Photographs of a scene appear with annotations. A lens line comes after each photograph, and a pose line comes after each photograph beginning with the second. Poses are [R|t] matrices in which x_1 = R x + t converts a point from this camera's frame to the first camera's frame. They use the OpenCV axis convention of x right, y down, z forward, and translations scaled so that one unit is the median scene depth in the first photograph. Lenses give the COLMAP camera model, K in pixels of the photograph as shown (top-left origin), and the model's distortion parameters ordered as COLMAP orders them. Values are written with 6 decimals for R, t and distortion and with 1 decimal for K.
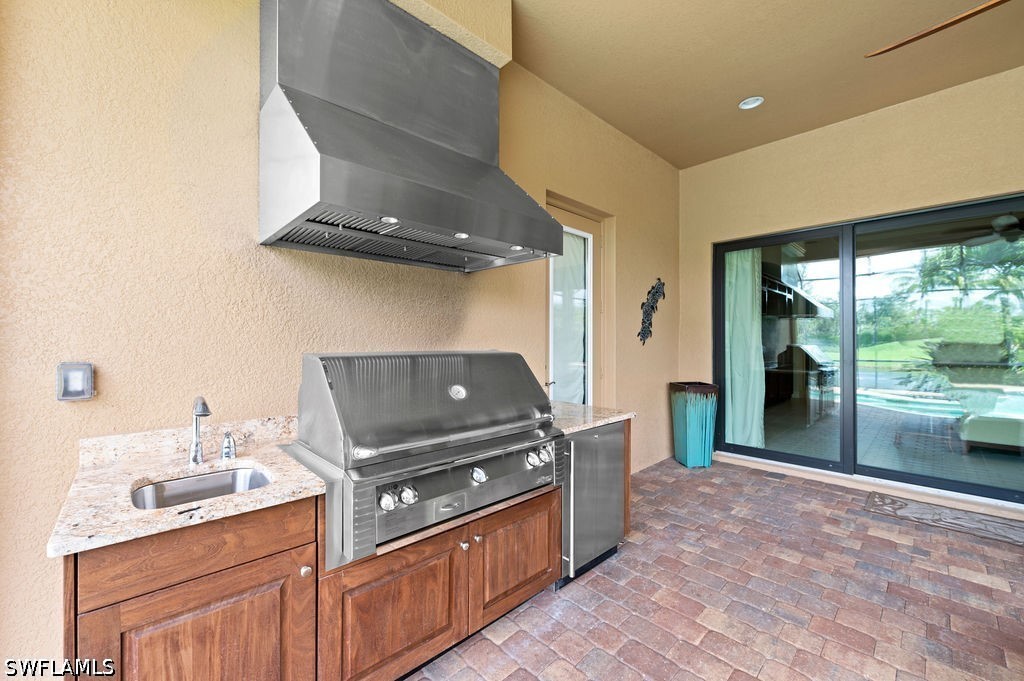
lens RADIAL K [[408.3, 0, 507.8], [0, 408.3, 337.8], [0, 0, 1]] dist [-0.008657, 0.000251]
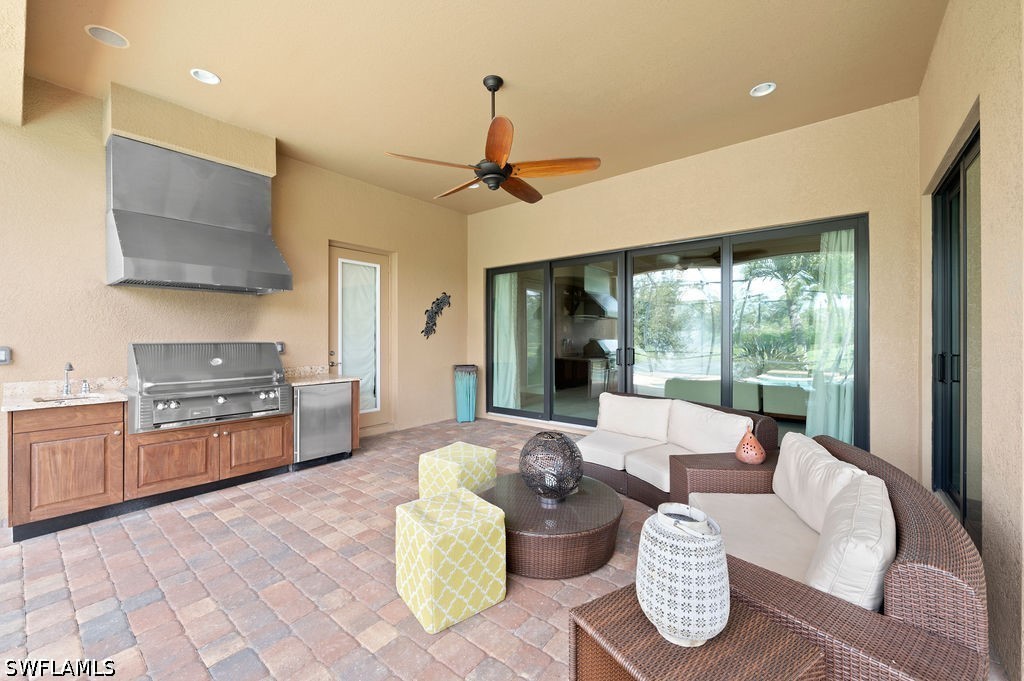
lens RADIAL K [[408.3, 0, 510.7], [0, 408.3, 336.8], [0, 0, 1]] dist [-0.008657, 0.000251]
pose [[0.990290, -0.000714, 0.139018, 0.755992], [-0.000390, 0.999969, 0.007913, -0.003600], [-0.139019, -0.007890, 0.990258, -0.863486]]
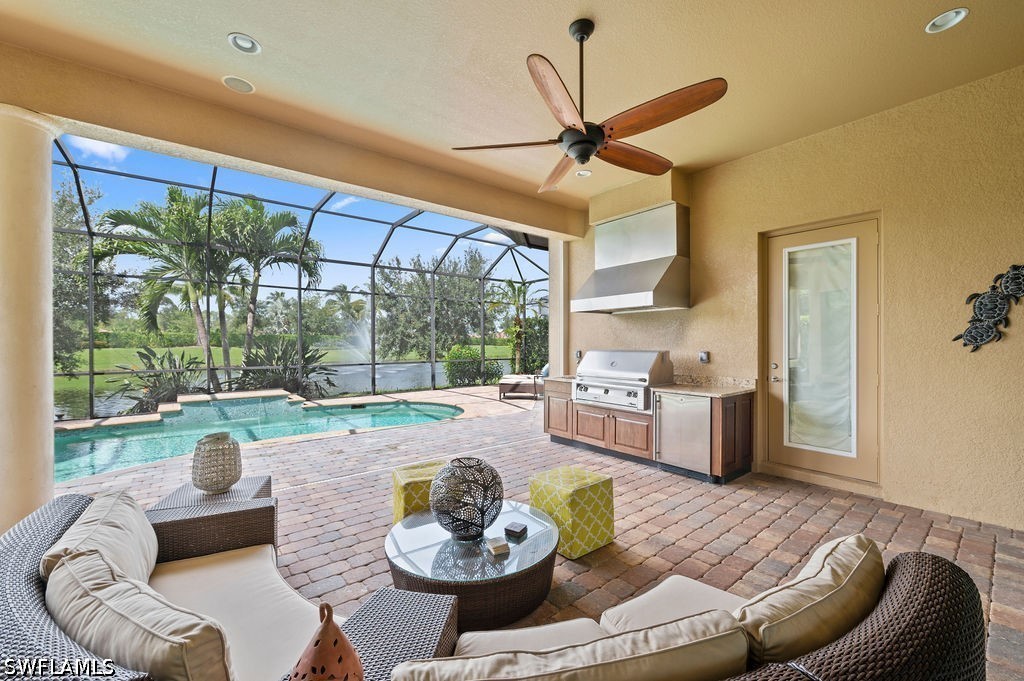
lens RADIAL K [[408.3, 0, 496.5], [0, 408.3, 343.7], [0, 0, 1]] dist [-0.008657, 0.000251]
pose [[-0.084427, 0.003675, -0.996423, 2.014040], [0.012358, 0.999920, 0.002641, -0.016486], [0.996353, -0.012091, -0.084465, 0.352509]]
